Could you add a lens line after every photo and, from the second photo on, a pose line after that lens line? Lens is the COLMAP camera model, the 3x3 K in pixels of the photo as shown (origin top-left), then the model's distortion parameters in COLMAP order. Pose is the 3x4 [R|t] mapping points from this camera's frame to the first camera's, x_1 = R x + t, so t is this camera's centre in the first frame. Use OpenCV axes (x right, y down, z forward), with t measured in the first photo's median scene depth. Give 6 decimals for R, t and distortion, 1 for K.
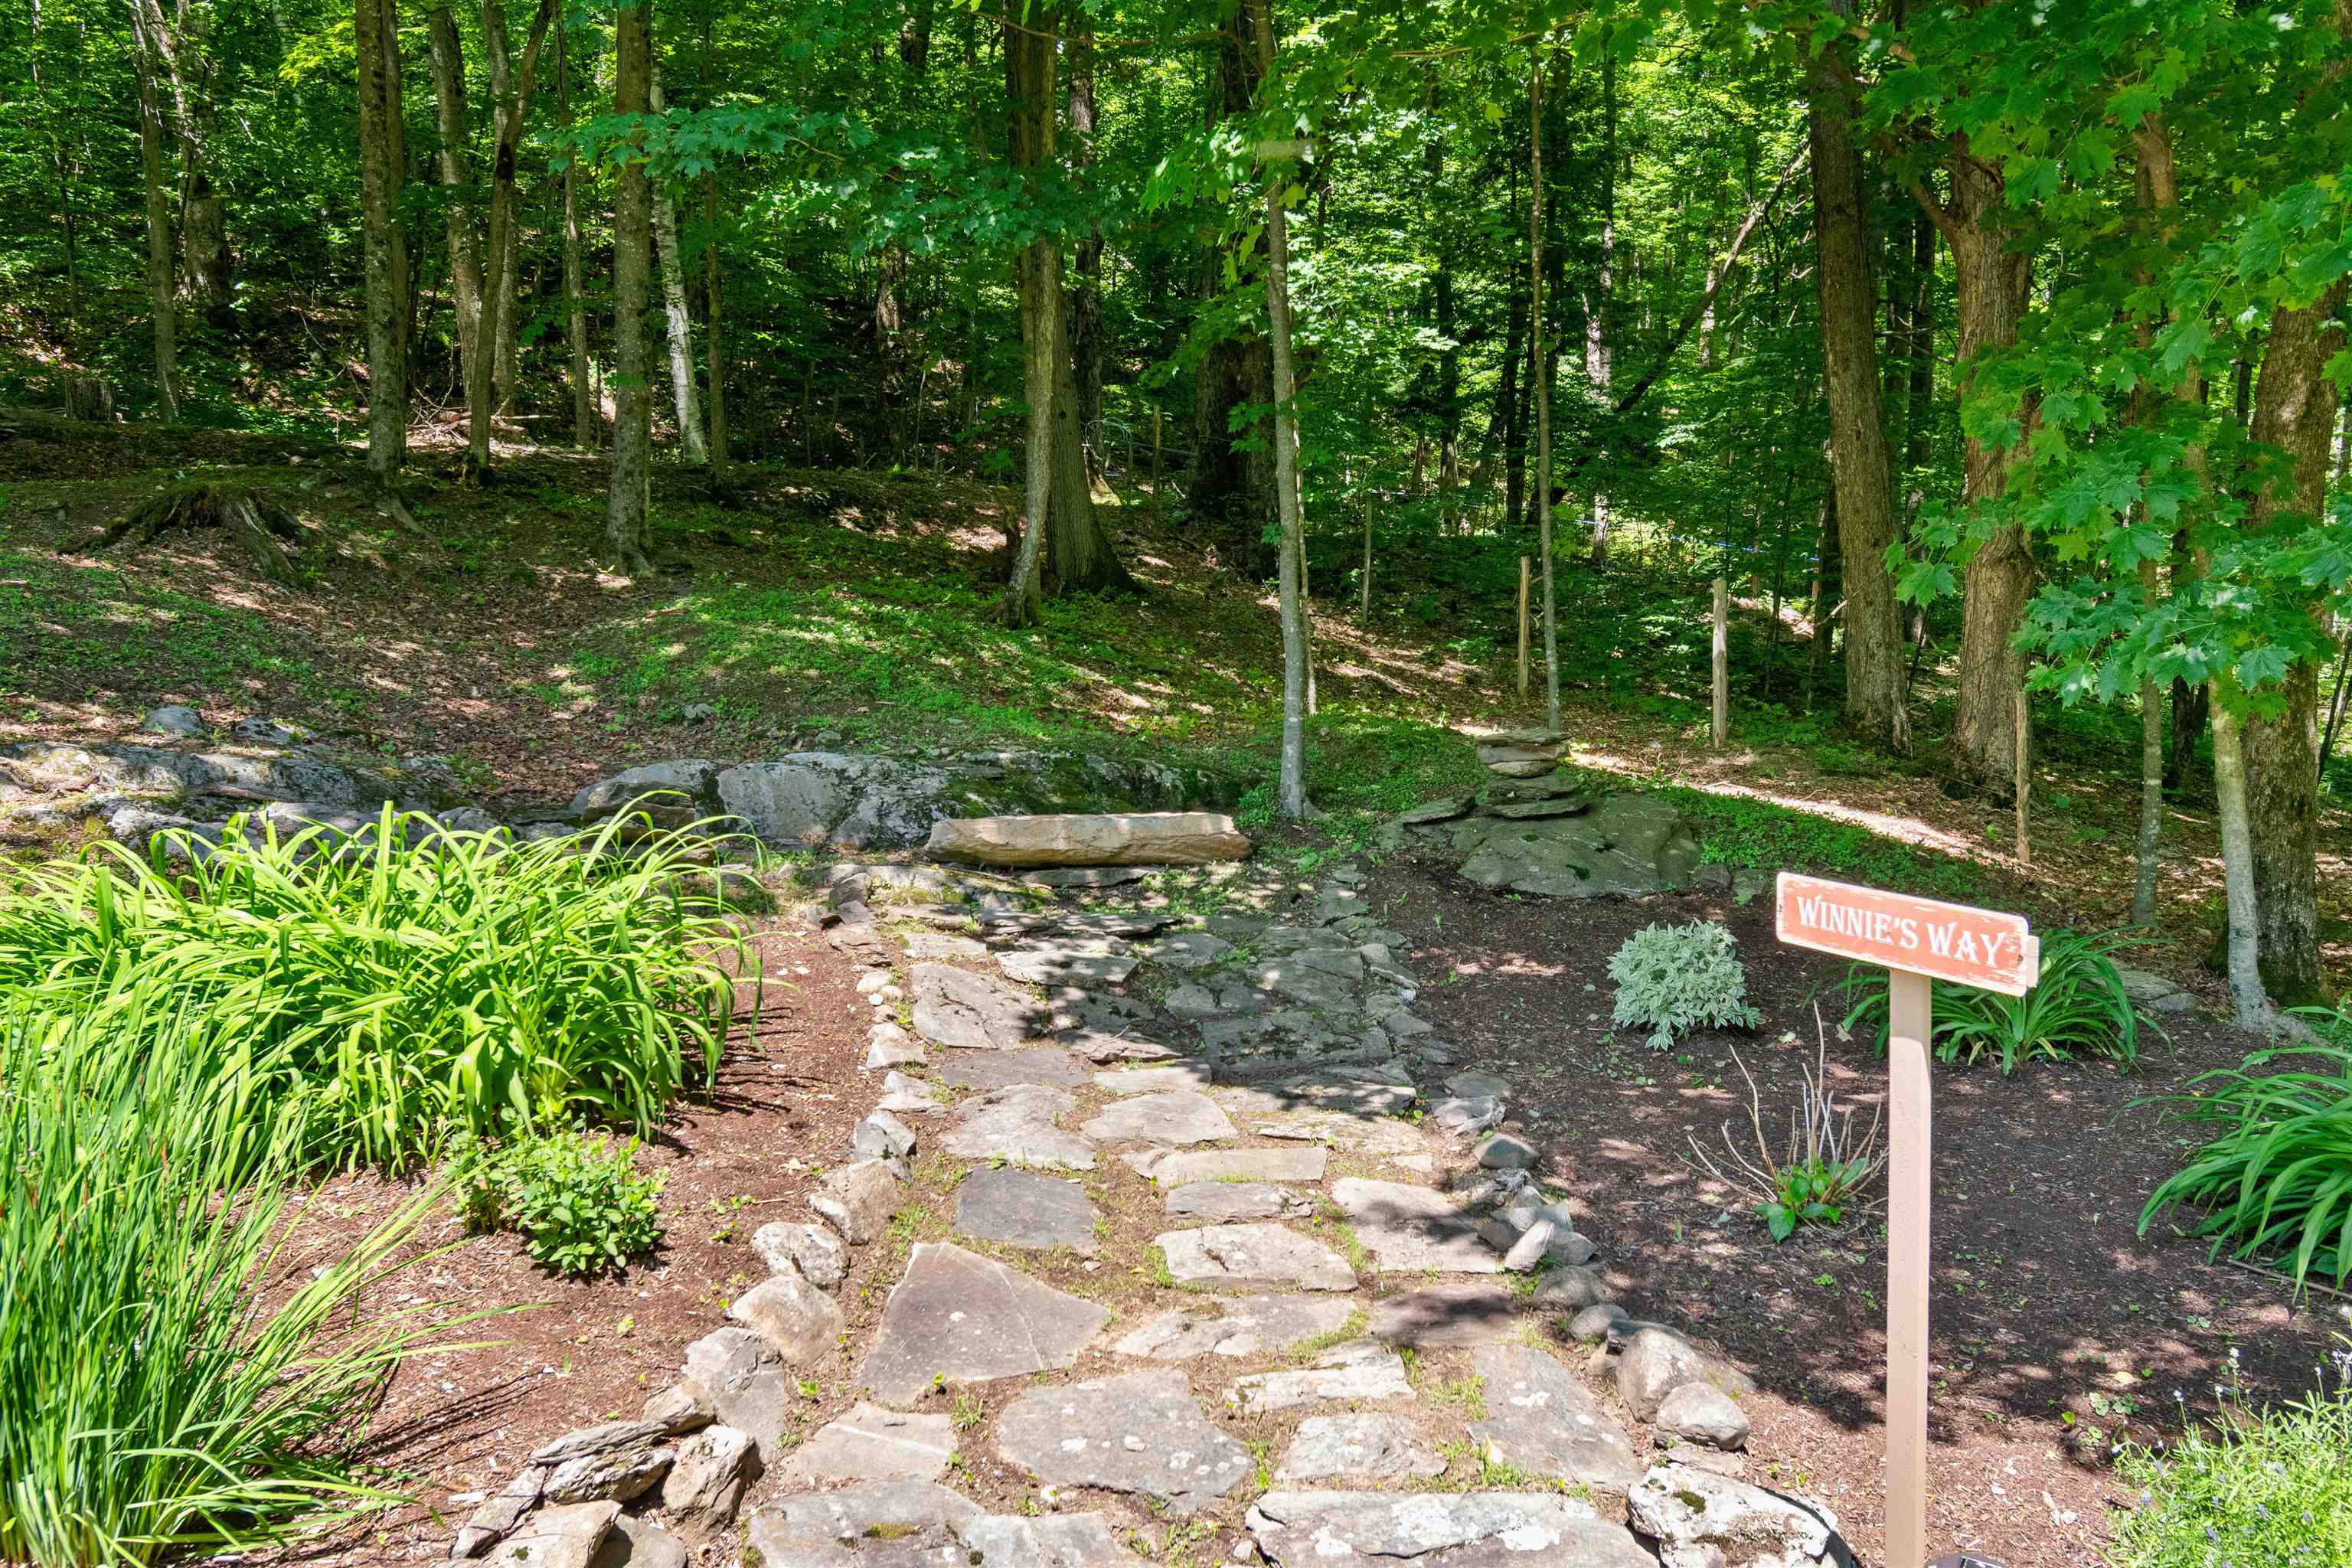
lens RADIAL K [[1933.5, 0, 1181.3], [0, 1933.5, 785.1], [0, 0, 1]] dist [0.011480, -0.007577]
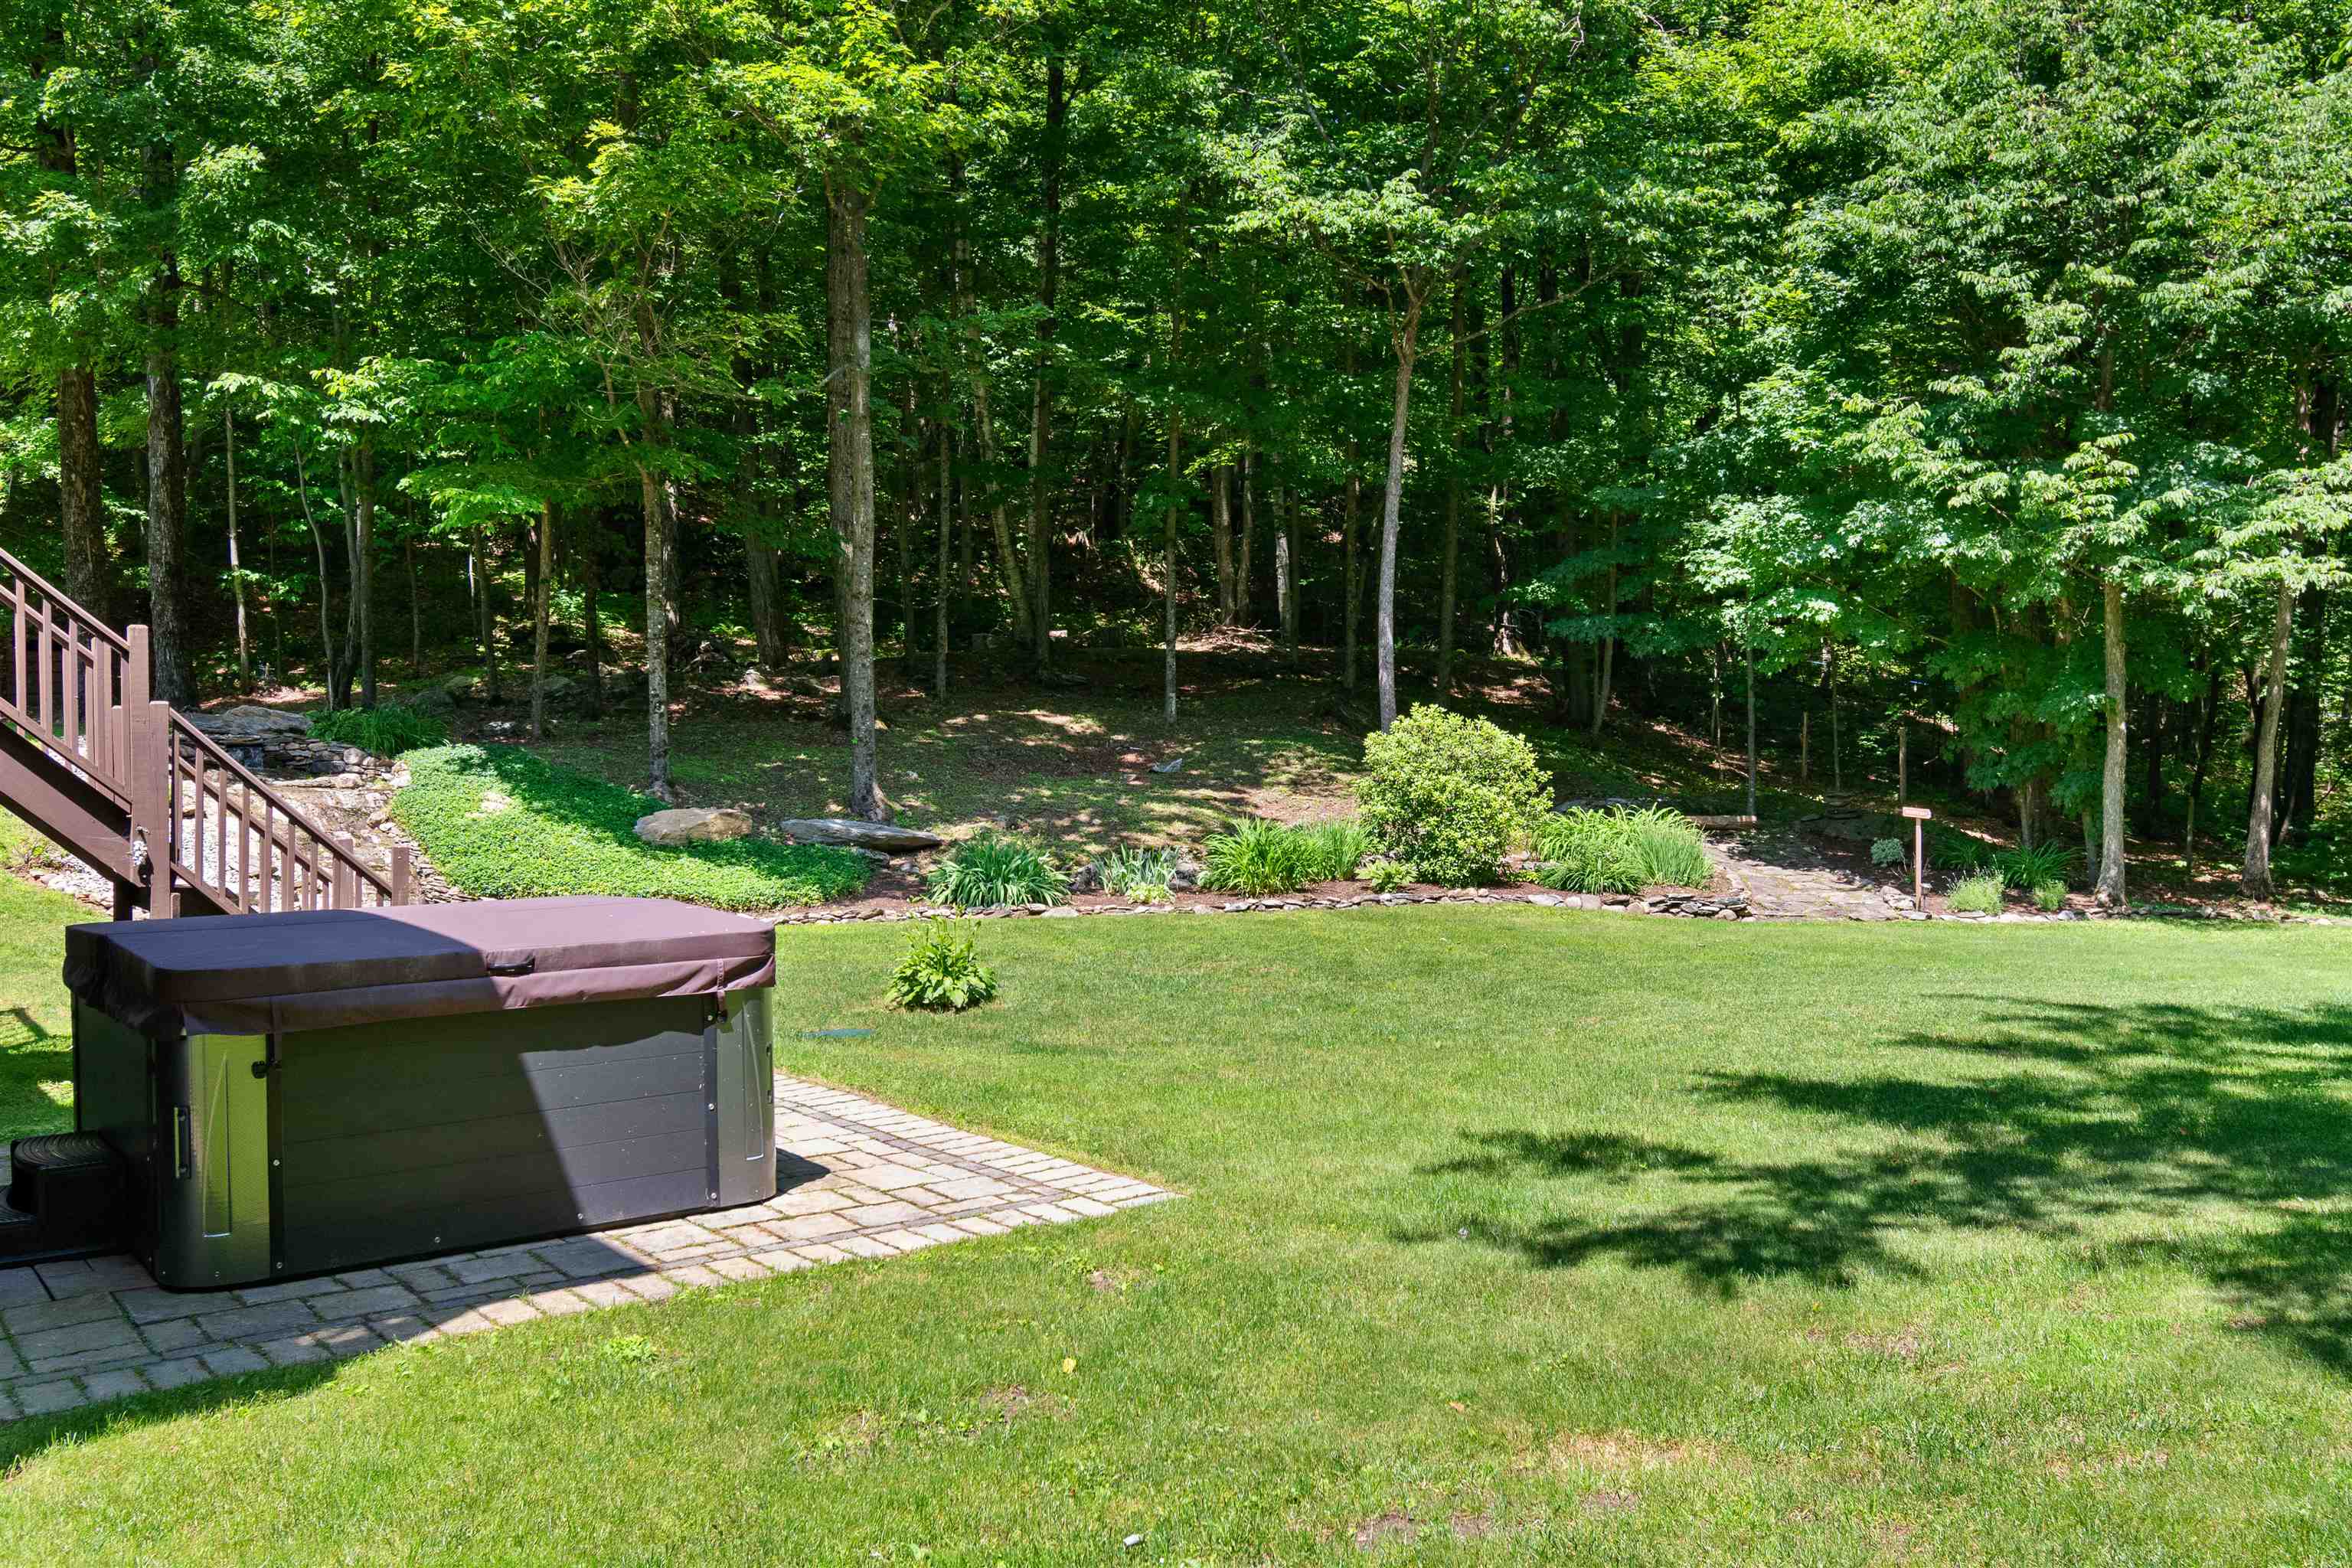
lens RADIAL K [[1933.5, 0, 1176.3], [0, 1933.5, 801.3], [0, 0, 1]] dist [0.011480, -0.007577]
pose [[0.995618, 0.009264, -0.093051, -0.710925], [-0.011837, 0.999561, -0.027143, 0.099956], [0.092759, 0.028126, 0.995291, -2.659799]]
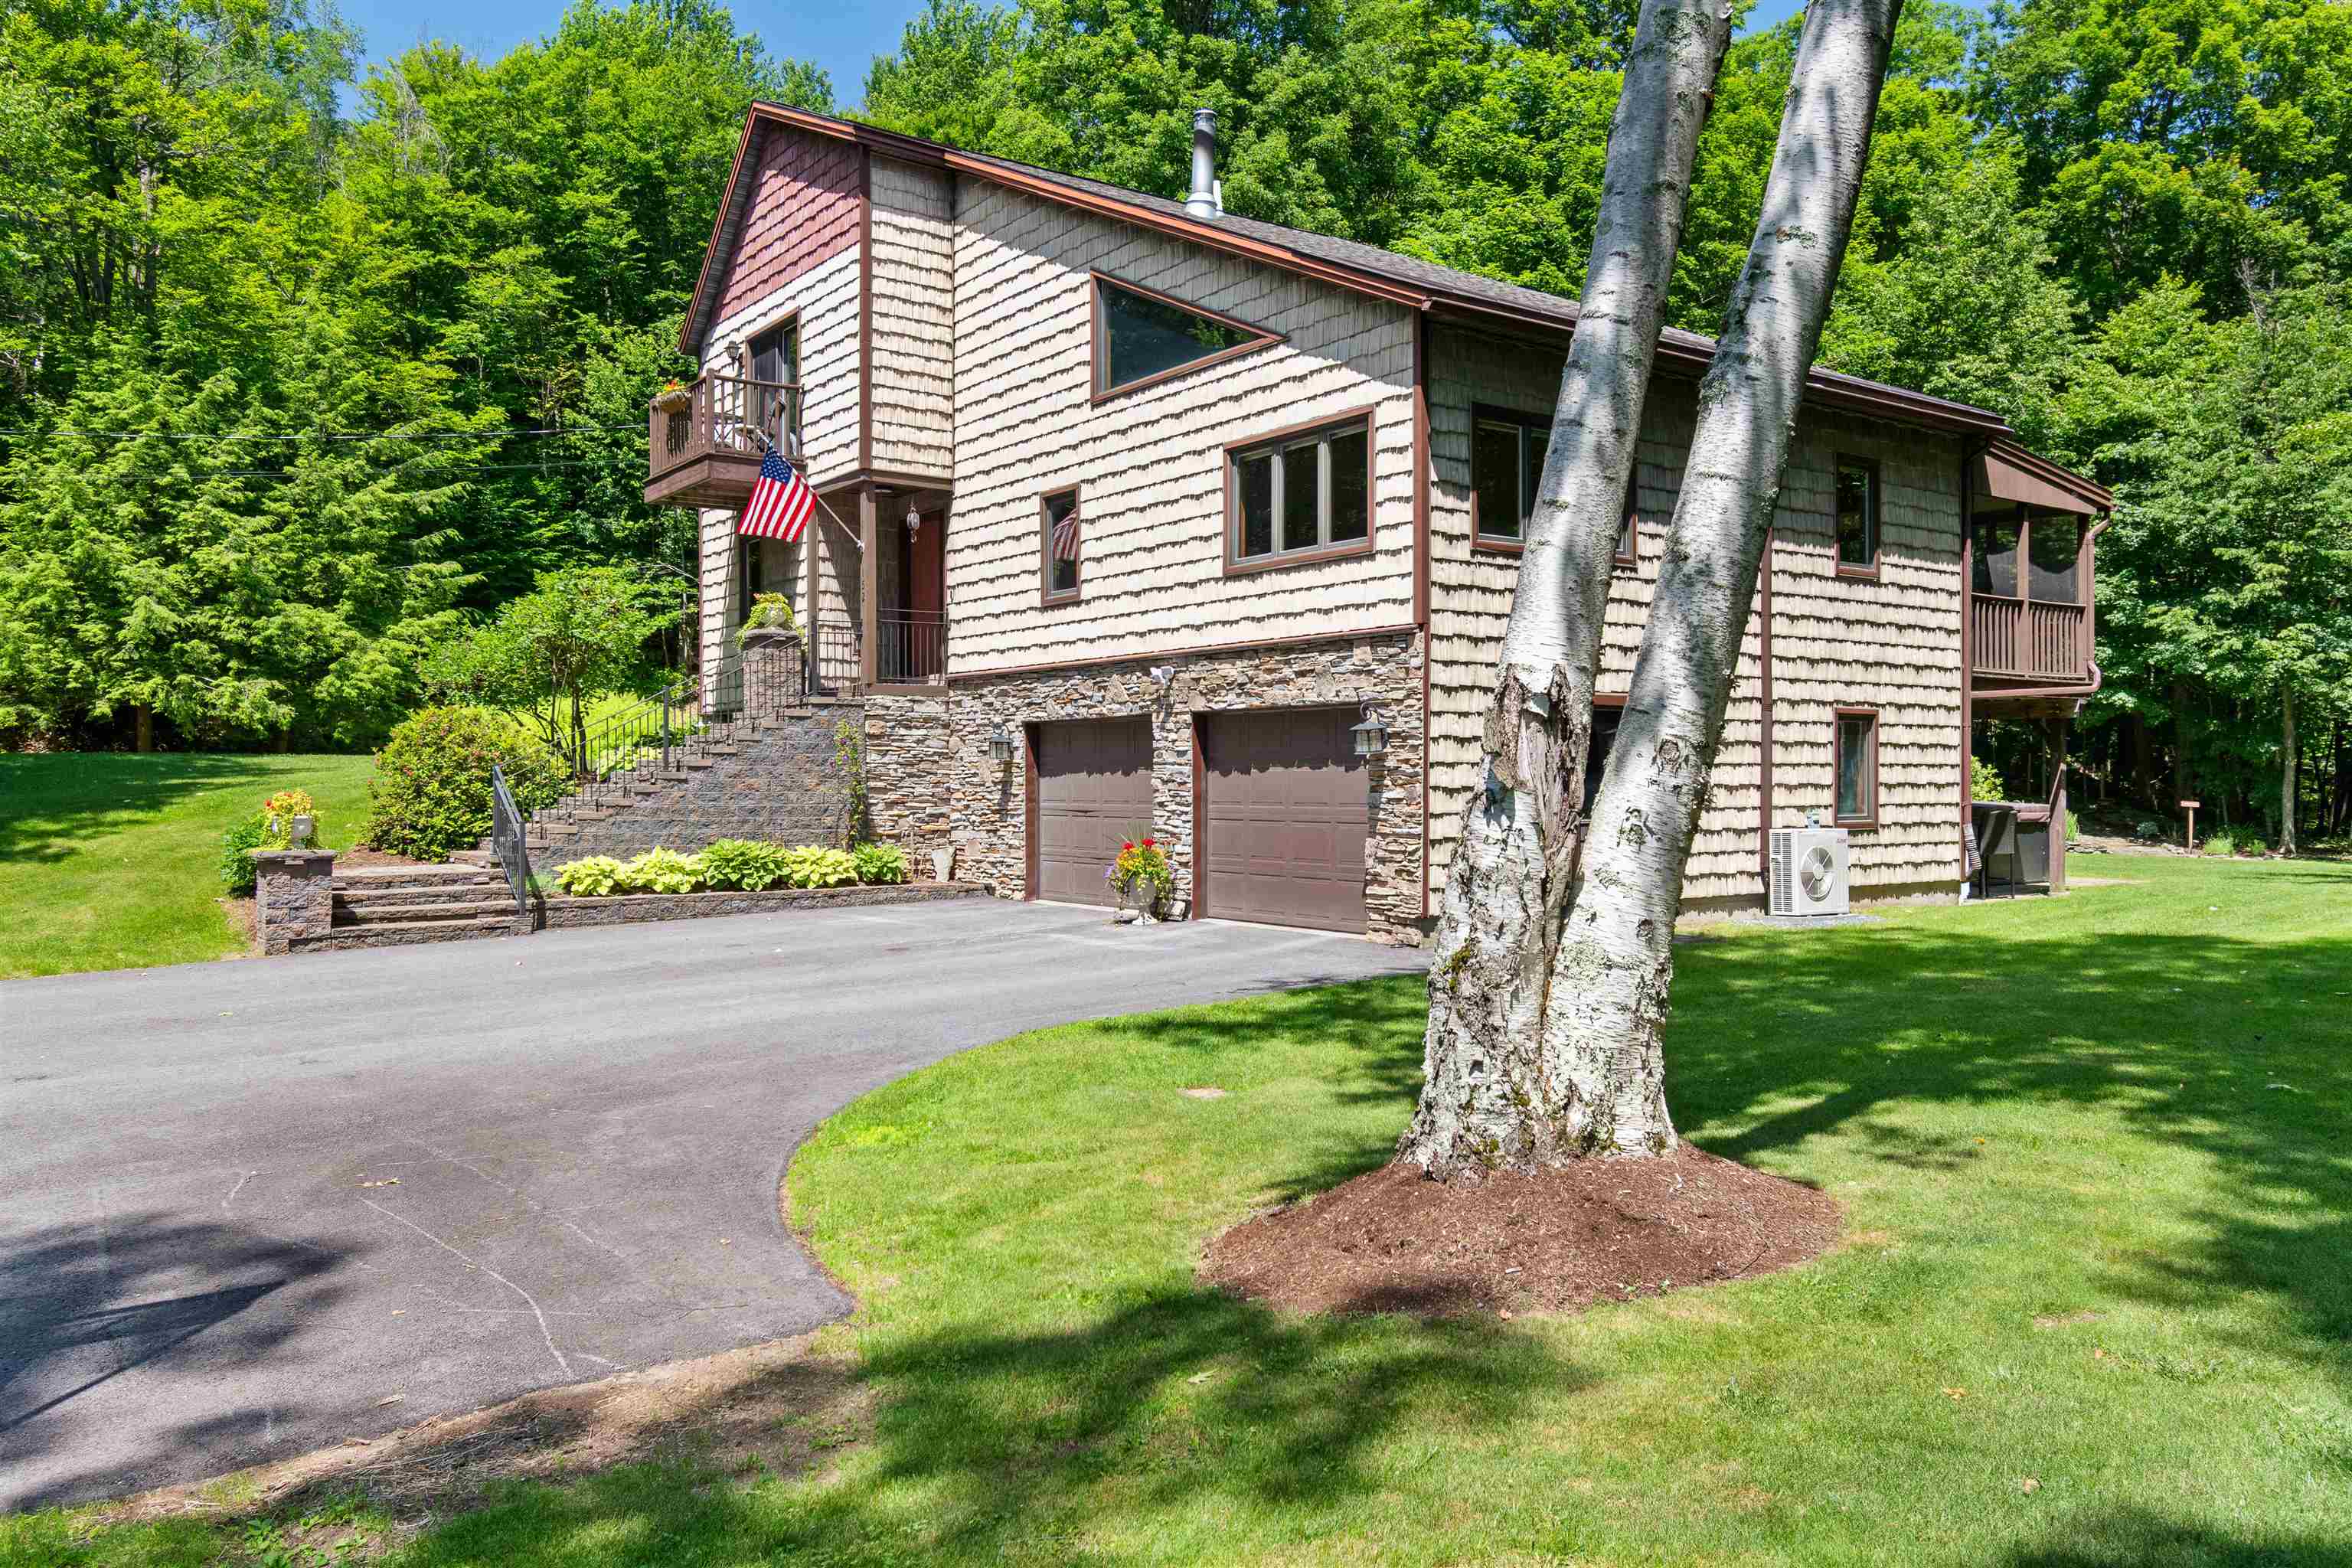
lens RADIAL K [[1712.0, 0, 1182.2], [0, 1712.0, 766.8], [0, 0, 1]] dist [0.020647, 0.002565]
pose [[0.992091, 0.021280, -0.123705, -2.037481], [-0.028853, 0.997796, -0.059748, 0.282938], [0.122161, 0.062845, 0.990519, -4.833934]]
